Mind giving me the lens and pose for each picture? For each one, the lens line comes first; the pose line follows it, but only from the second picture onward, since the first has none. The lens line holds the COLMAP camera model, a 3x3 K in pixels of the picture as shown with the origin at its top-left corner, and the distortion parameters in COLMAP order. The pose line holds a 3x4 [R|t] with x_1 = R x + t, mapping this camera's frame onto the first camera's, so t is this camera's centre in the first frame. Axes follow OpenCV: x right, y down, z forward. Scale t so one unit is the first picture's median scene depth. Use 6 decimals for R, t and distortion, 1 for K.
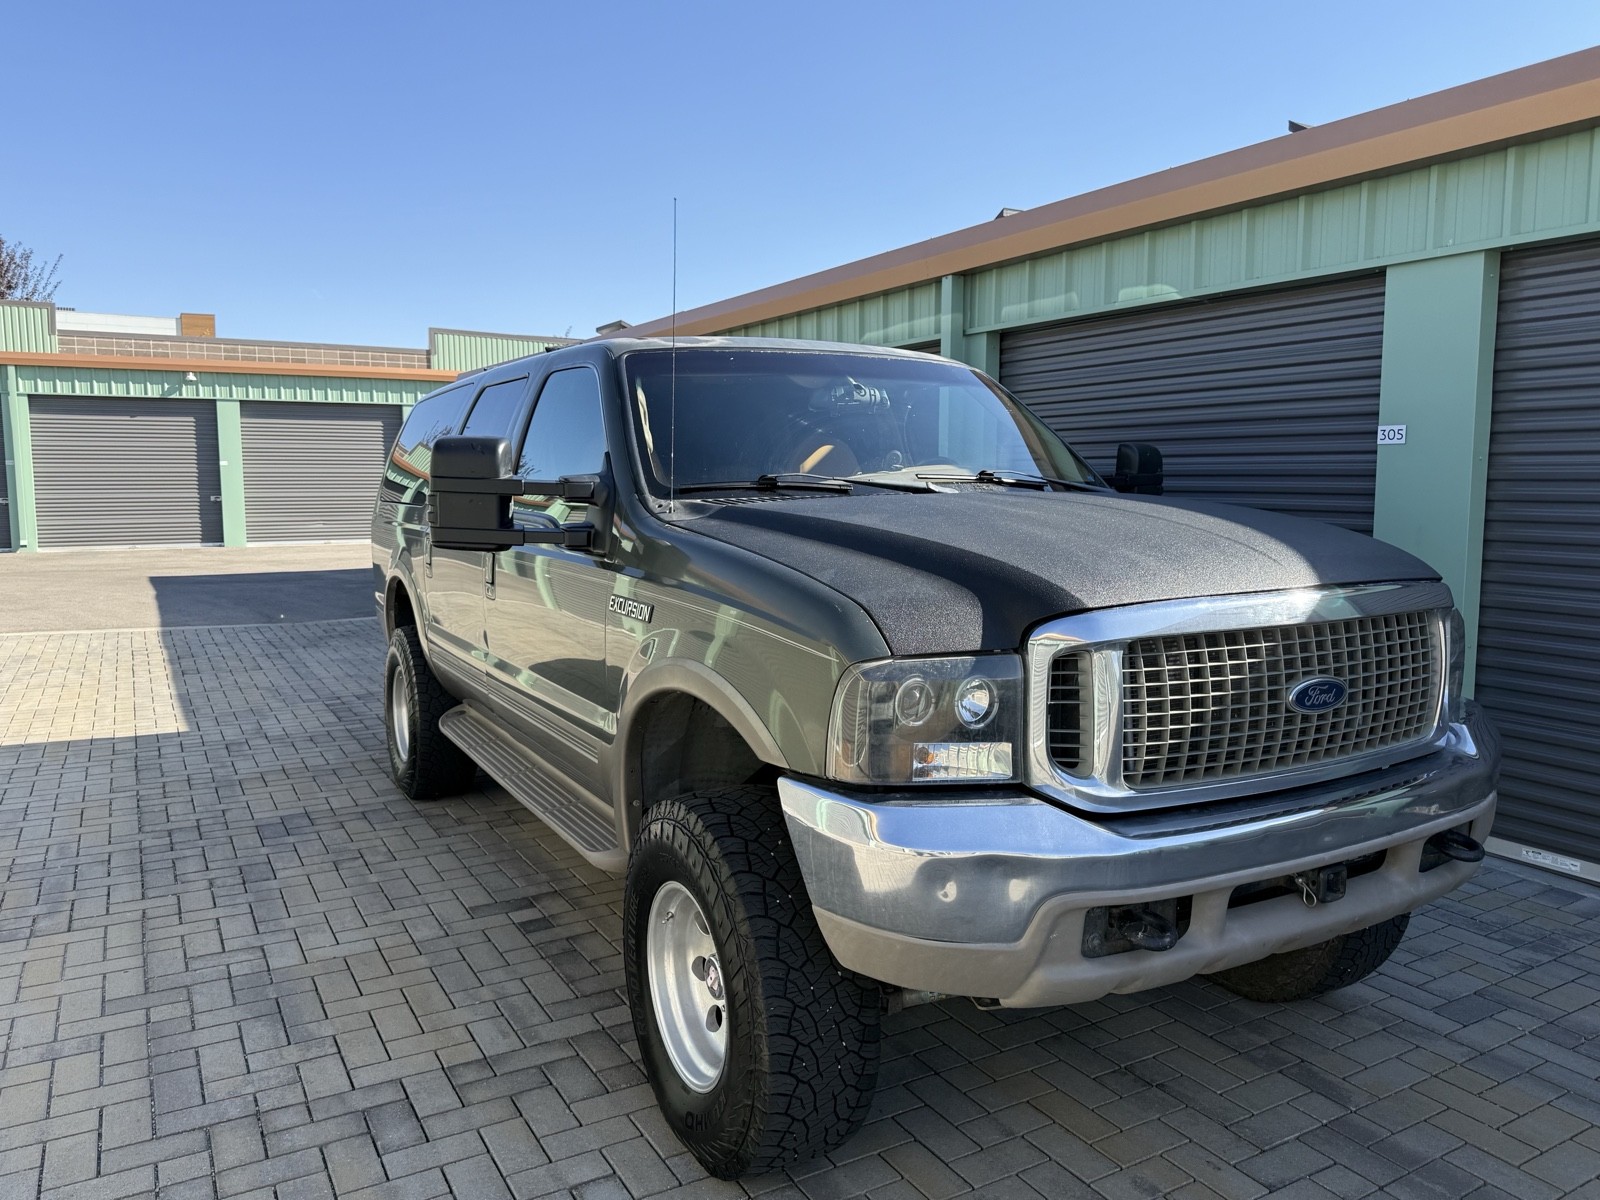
lens RADIAL K [[1158.1, 0, 800.0], [0, 1158.1, 600.0], [0, 0, 1]] dist [0.033871, -0.043882]
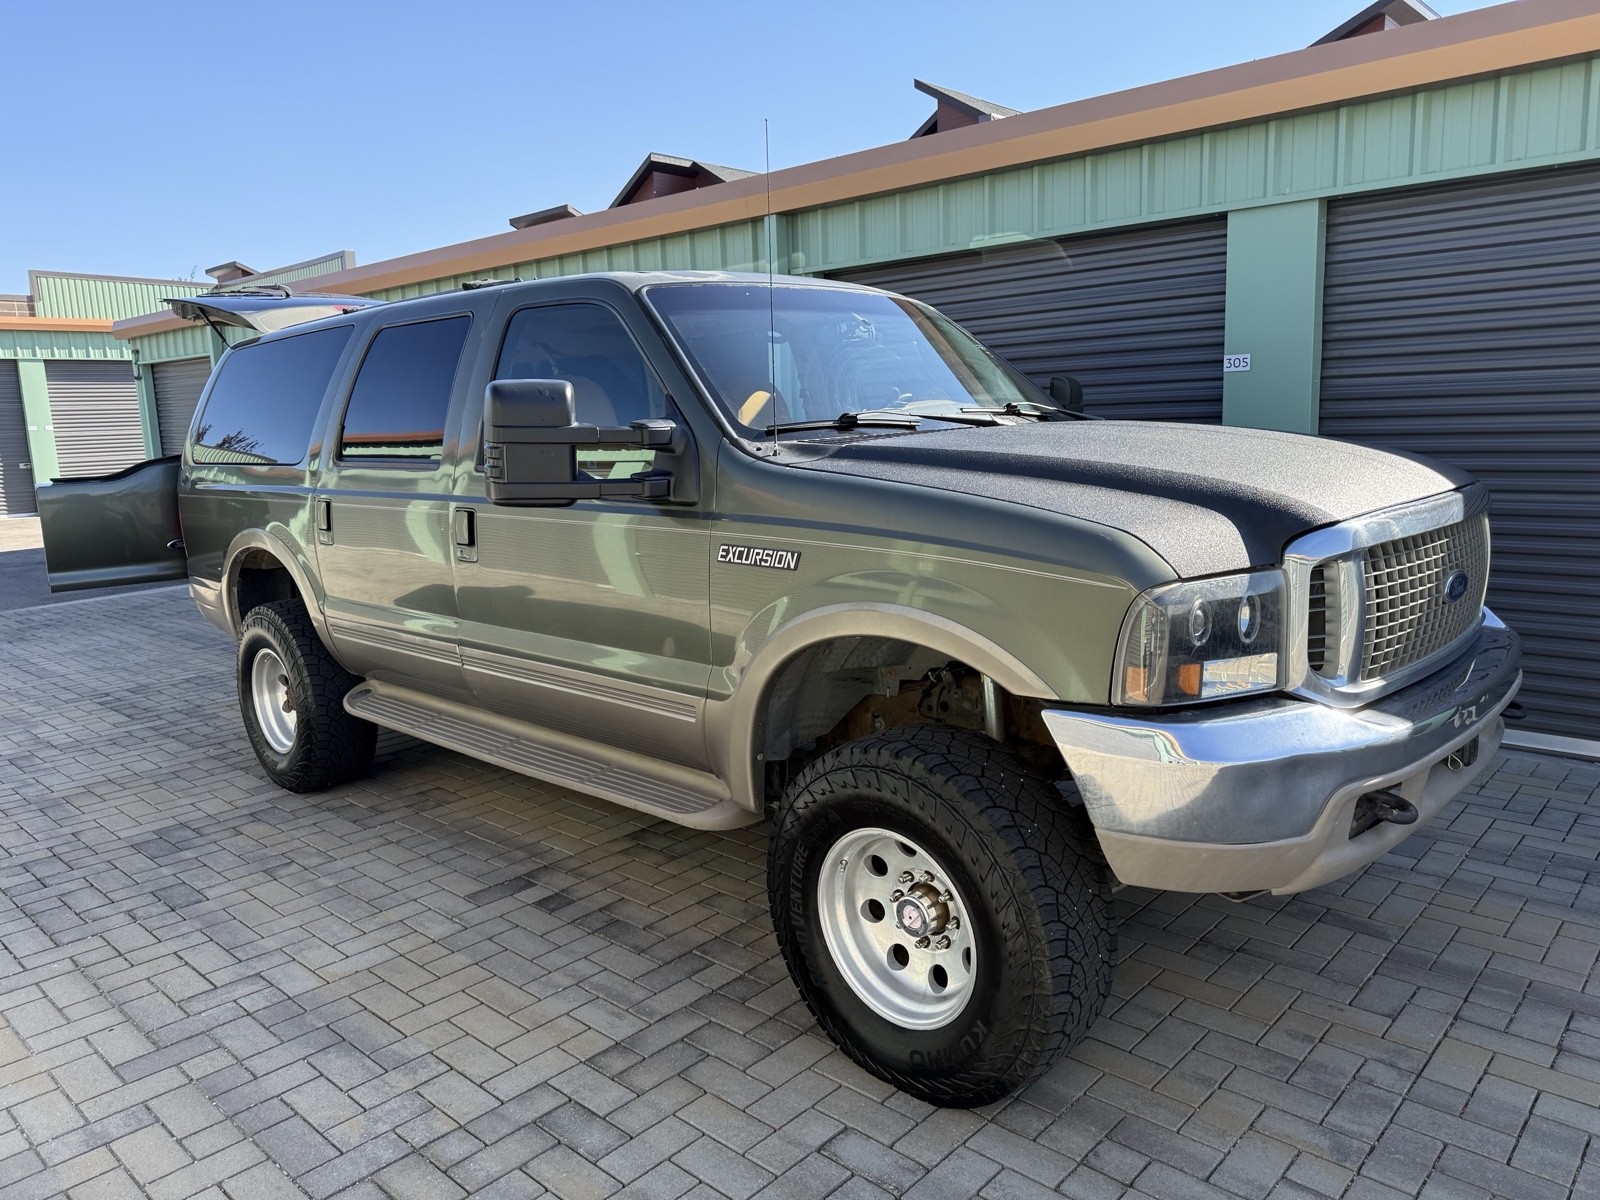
lens RADIAL K [[1128.0, 0, 800.0], [0, 1128.0, 600.0], [0, 0, 1]] dist [0.031315, -0.040007]
pose [[0.954809, -0.080915, 0.285993, -0.294426], [0.066065, 0.995936, 0.061215, -0.009370], [-0.289784, -0.039555, 0.956274, 0.074281]]
